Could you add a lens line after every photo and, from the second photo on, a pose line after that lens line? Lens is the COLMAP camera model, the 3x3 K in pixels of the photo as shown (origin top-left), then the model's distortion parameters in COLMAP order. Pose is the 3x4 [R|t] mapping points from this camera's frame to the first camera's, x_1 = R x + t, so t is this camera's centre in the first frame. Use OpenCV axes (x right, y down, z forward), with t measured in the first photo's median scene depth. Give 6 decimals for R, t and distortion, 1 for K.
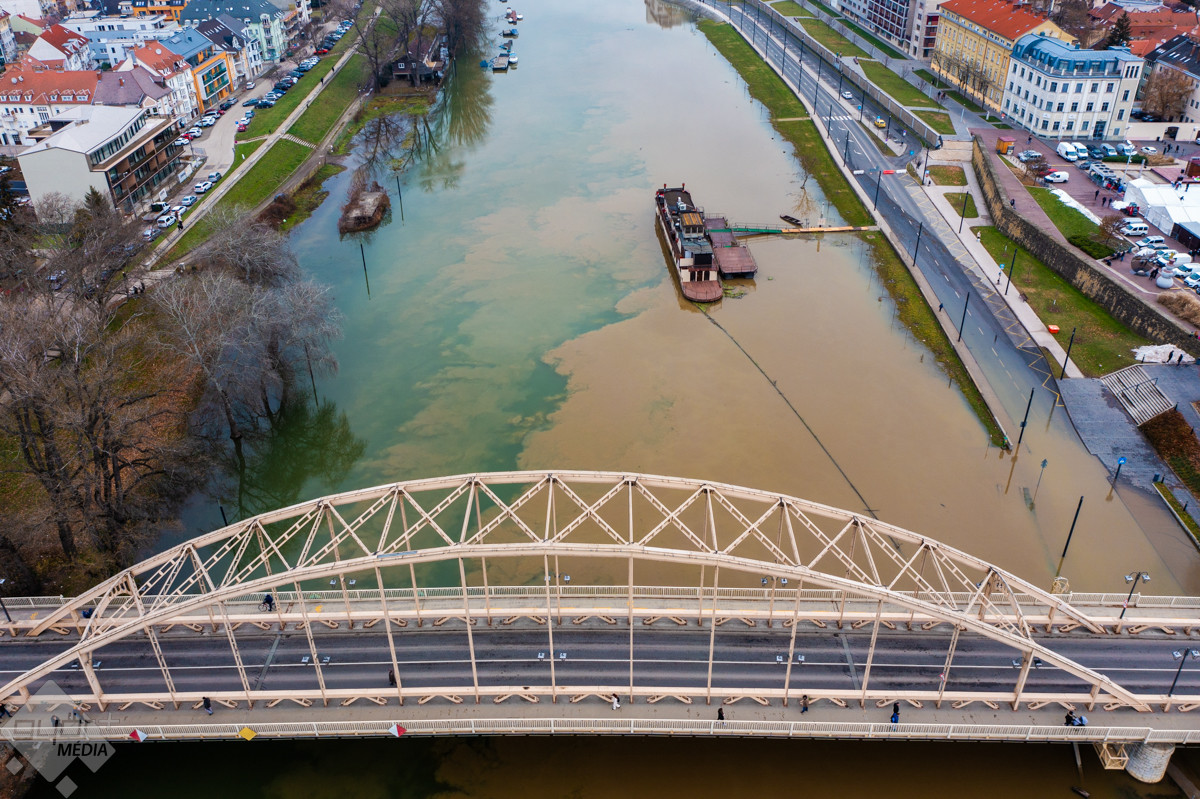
lens RADIAL K [[952.9, 0, 600.7], [0, 952.9, 400.0], [0, 0, 1]] dist [-0.029051, 0.005047]
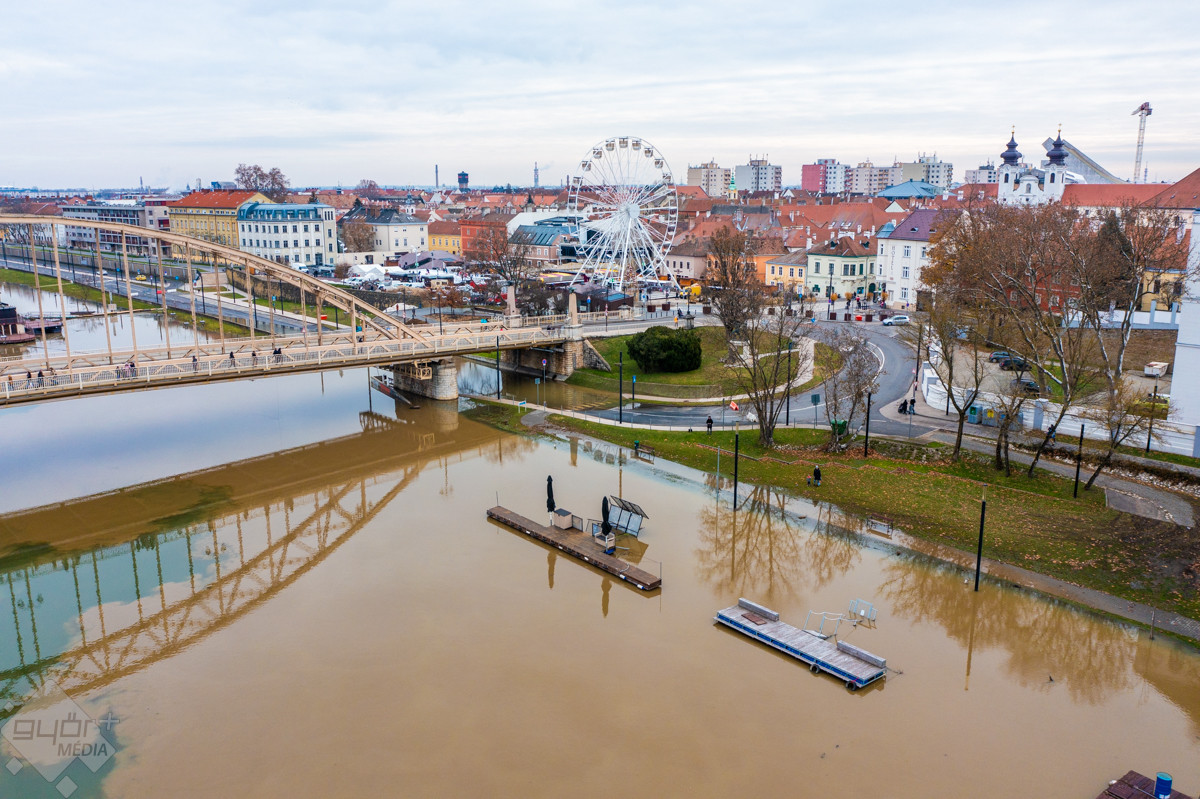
lens RADIAL K [[952.9, 0, 595.5], [0, 952.9, 395.4], [0, 0, 1]] dist [-0.029051, 0.005047]
pose [[0.725663, -0.136520, 0.674370, -0.105678], [0.353661, 0.914740, -0.195381, 0.278893], [-0.590201, 0.380279, 0.712075, -0.088869]]
